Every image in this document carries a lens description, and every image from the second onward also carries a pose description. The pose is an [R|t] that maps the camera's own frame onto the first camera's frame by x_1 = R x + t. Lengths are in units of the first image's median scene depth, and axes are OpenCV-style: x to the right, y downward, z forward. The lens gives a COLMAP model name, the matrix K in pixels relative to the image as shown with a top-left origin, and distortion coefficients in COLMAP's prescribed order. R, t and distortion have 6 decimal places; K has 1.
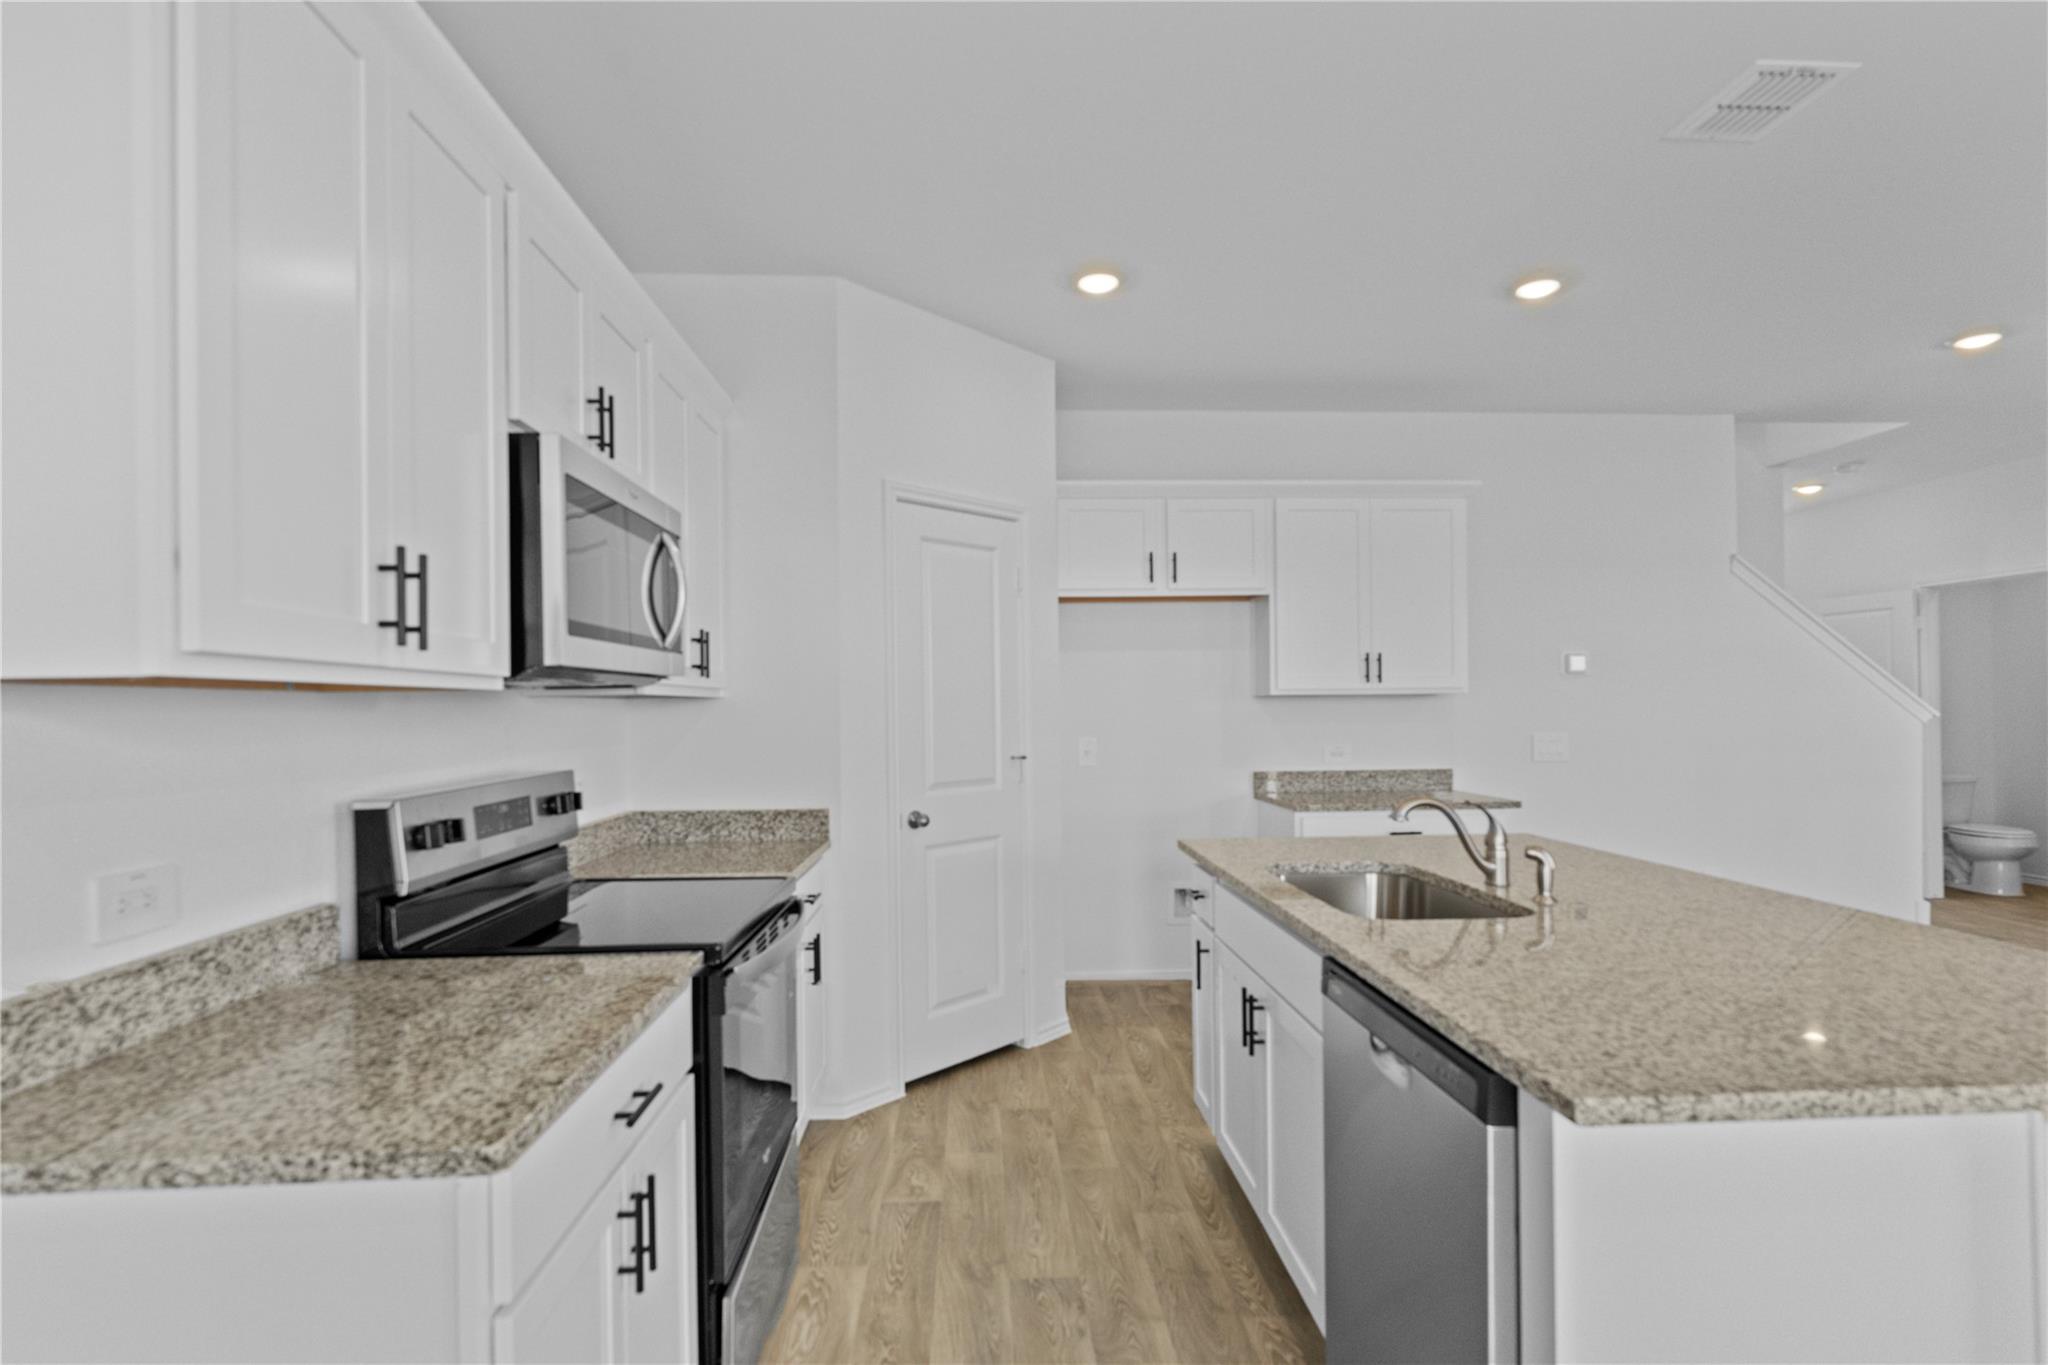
lens RADIAL K [[1028.4, 0, 1021.9], [0, 1028.4, 693.0], [0, 0, 1]] dist [0.000038, 0.000515]
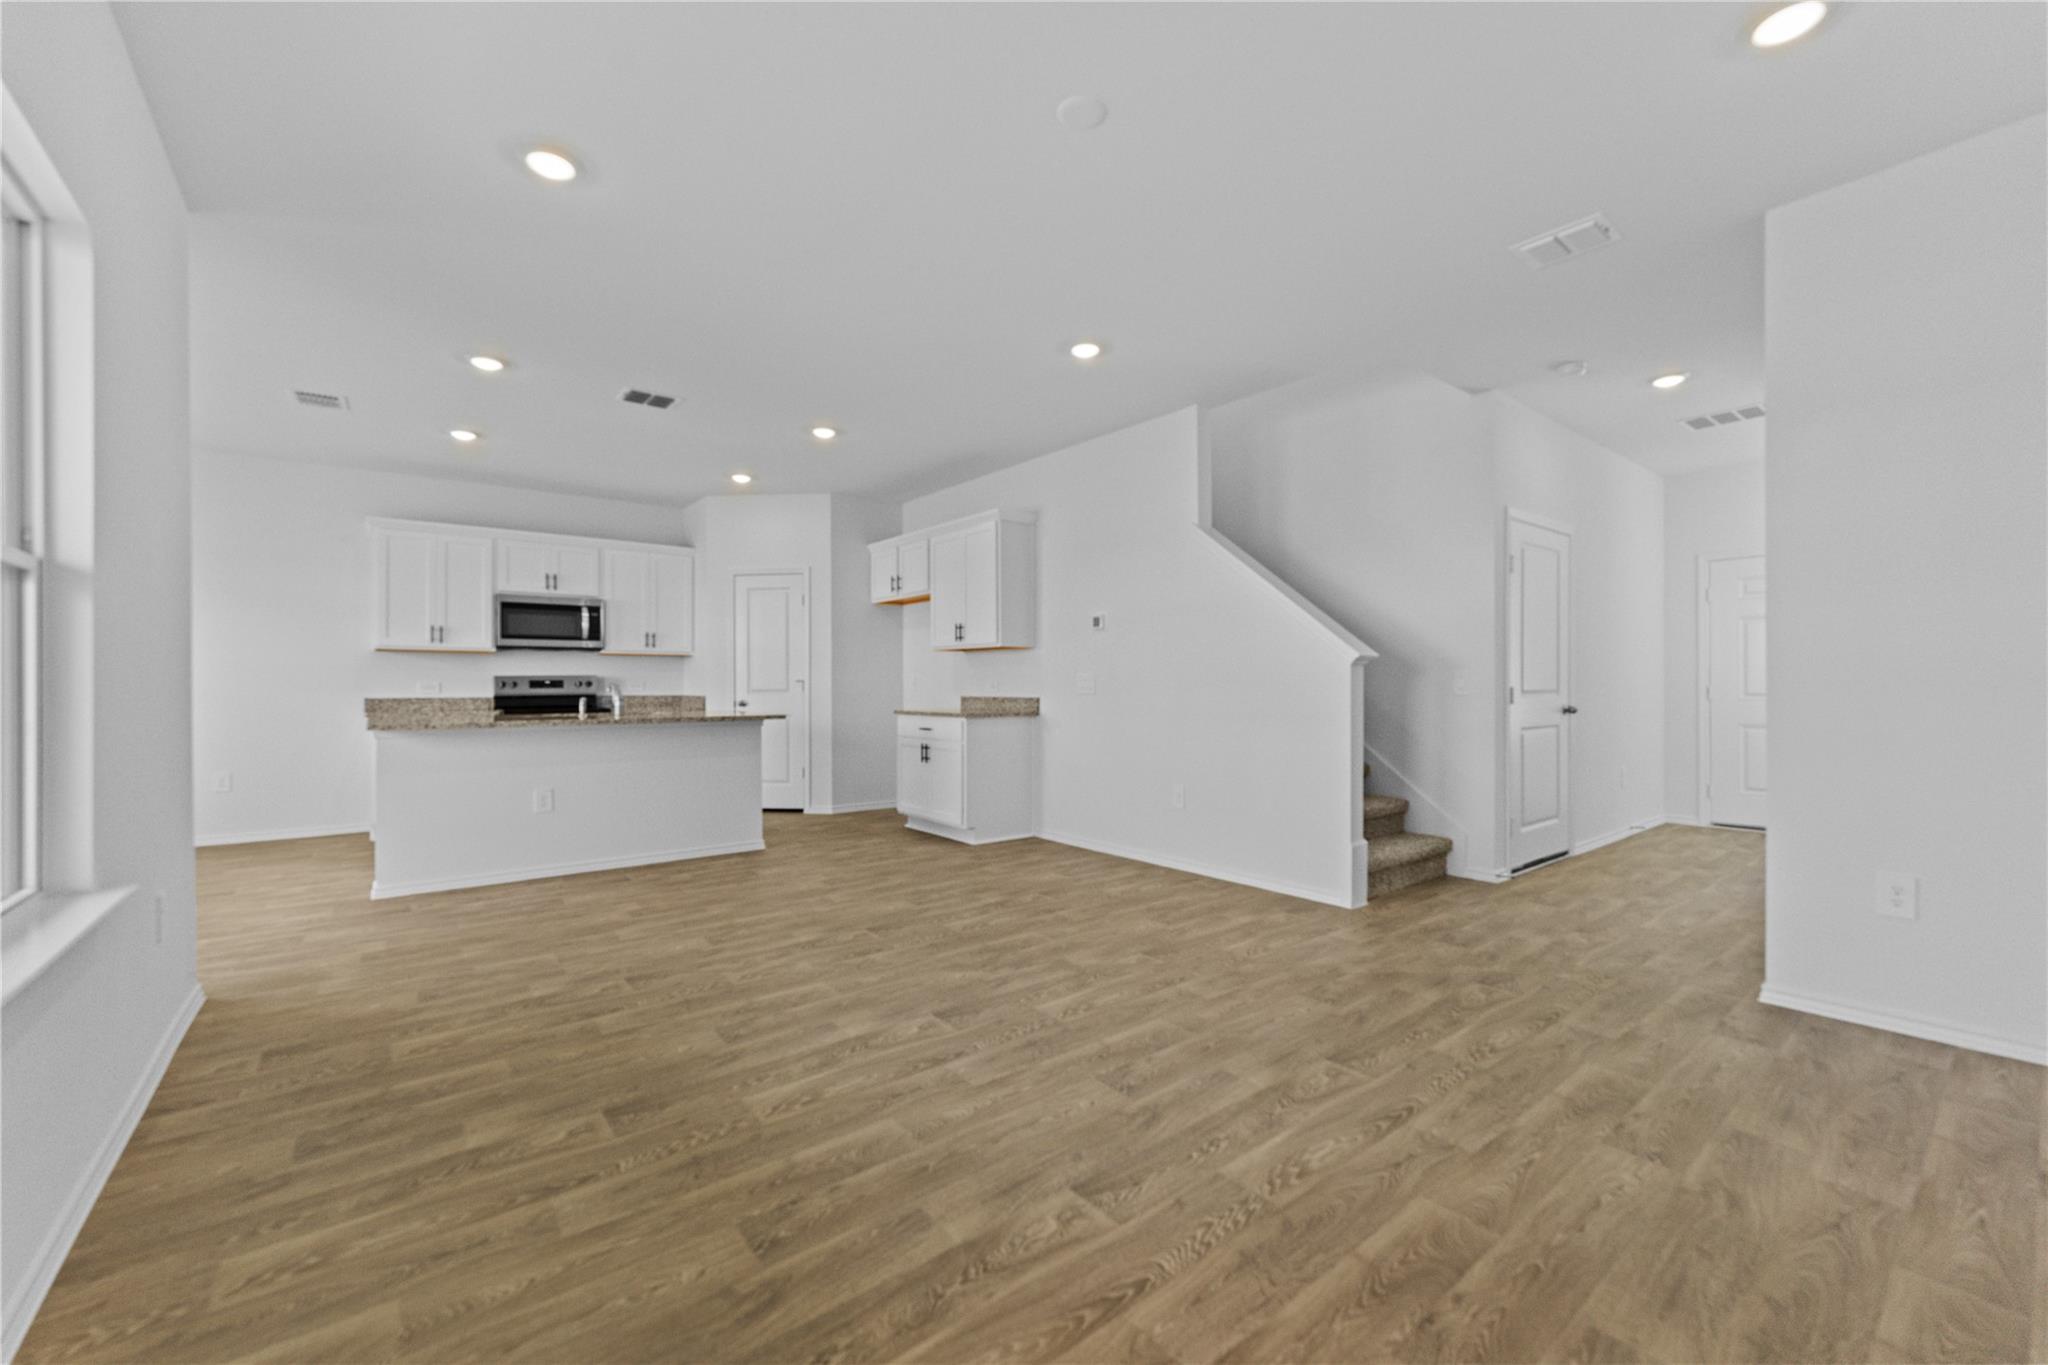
lens RADIAL K [[834.6, 0, 1036.1], [0, 834.6, 647.3], [0, 0, 1]] dist [0.003977, -0.000680]
pose [[0.582550, -0.022004, -0.812497, 2.139914], [0.005474, 0.999717, -0.023149, 0.042358], [0.812776, 0.009038, 0.582506, 0.435532]]
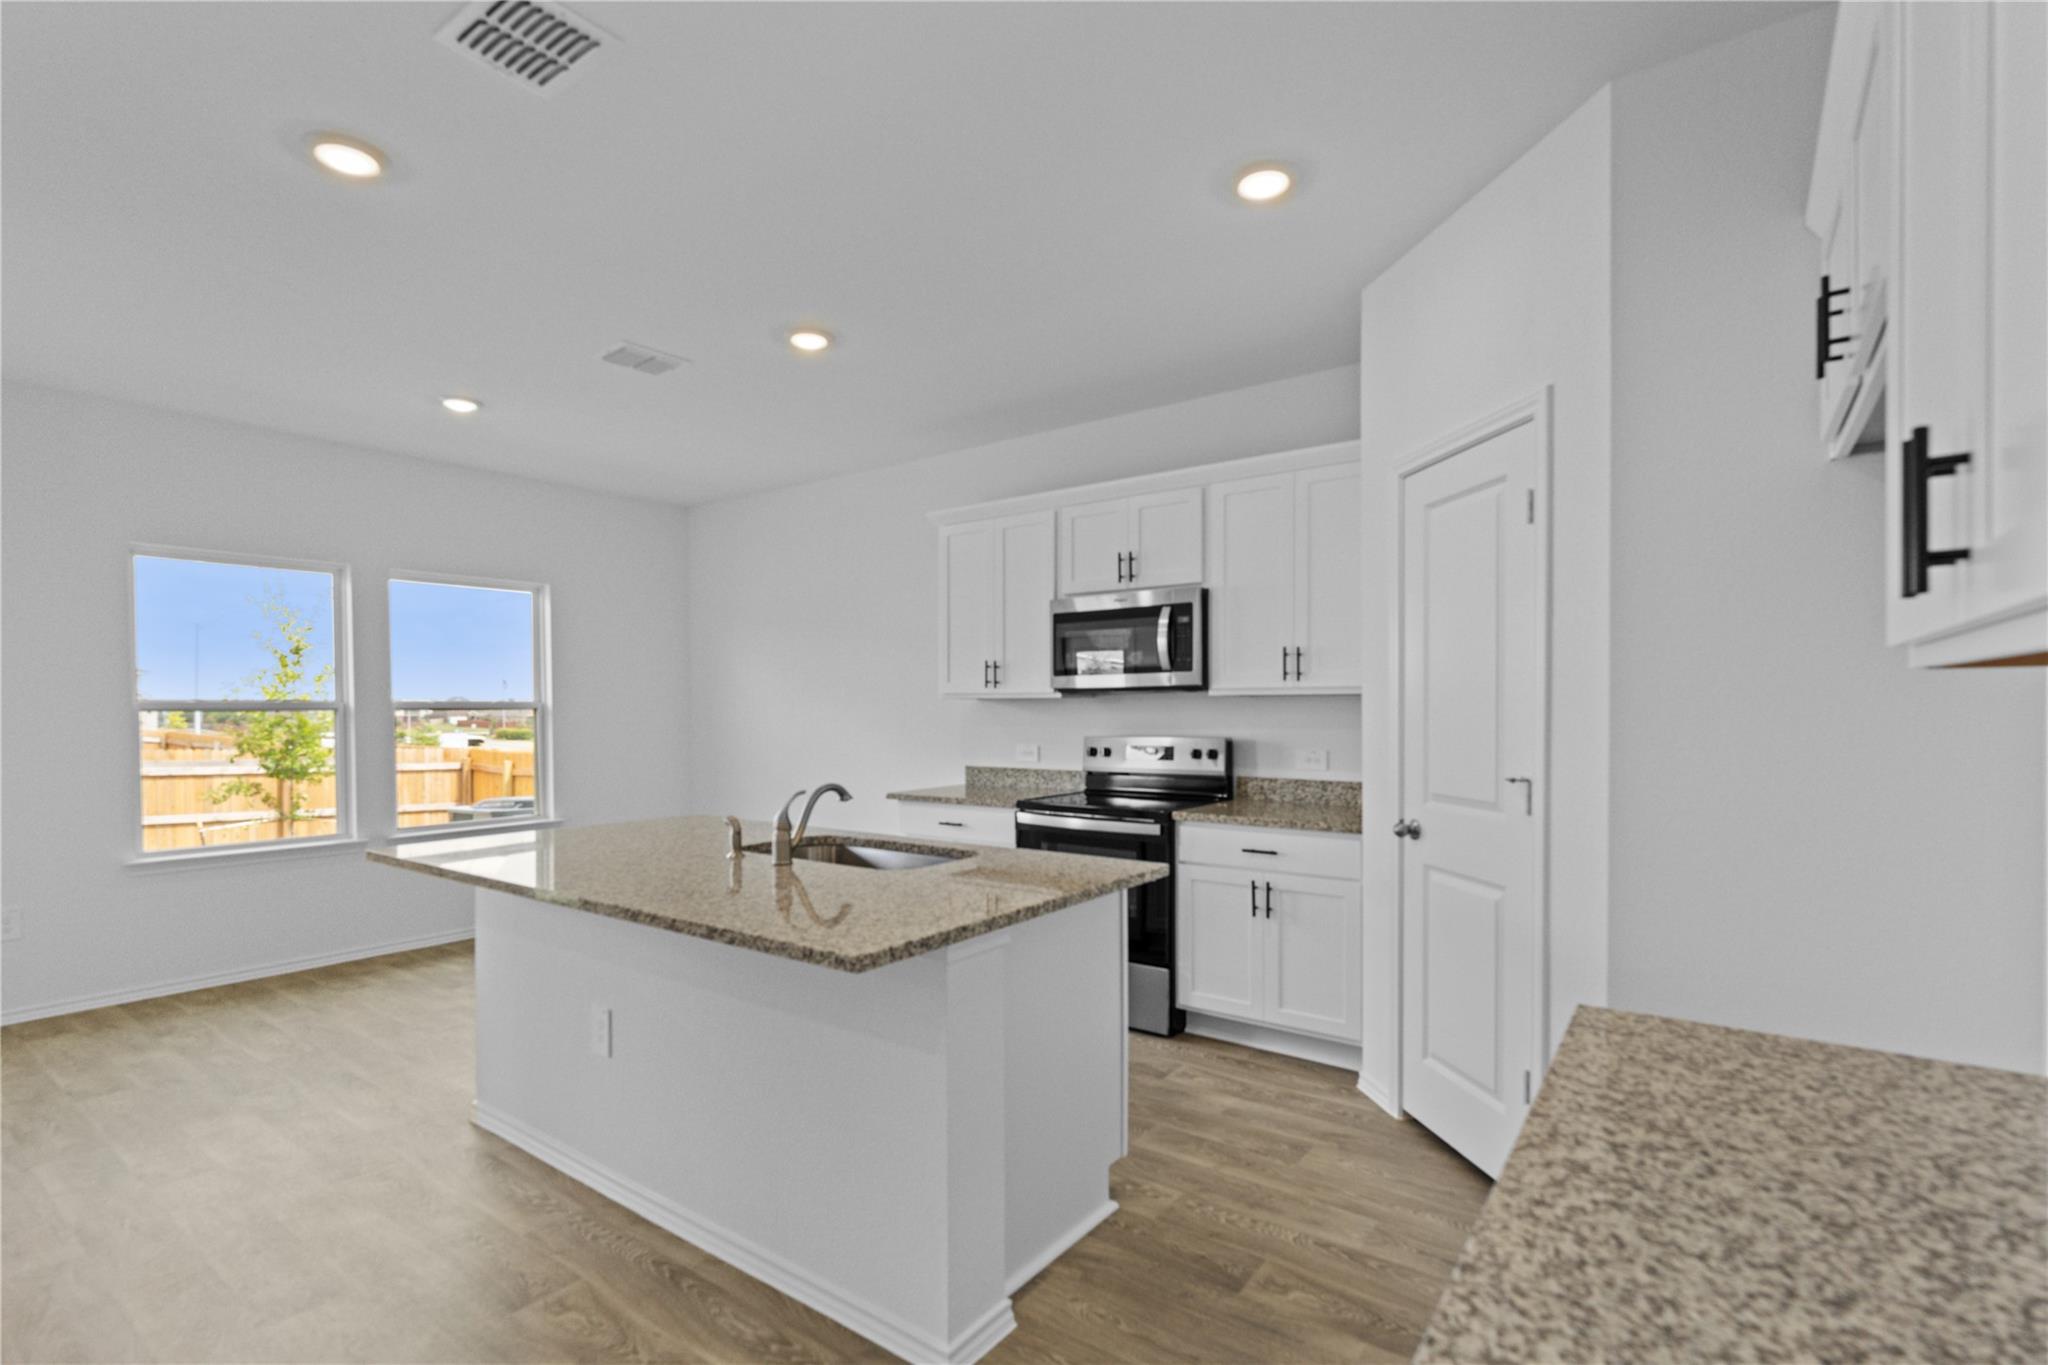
lens RADIAL K [[958.8, 0, 1022.0], [0, 958.8, 738.1], [0, 0, 1]] dist [-0.001906, -0.000488]
pose [[-0.641116, 0.042987, -0.766239, 0.816472], [0.024344, 0.999067, 0.035680, 0.006006], [0.767058, 0.004221, -0.641564, 1.396838]]
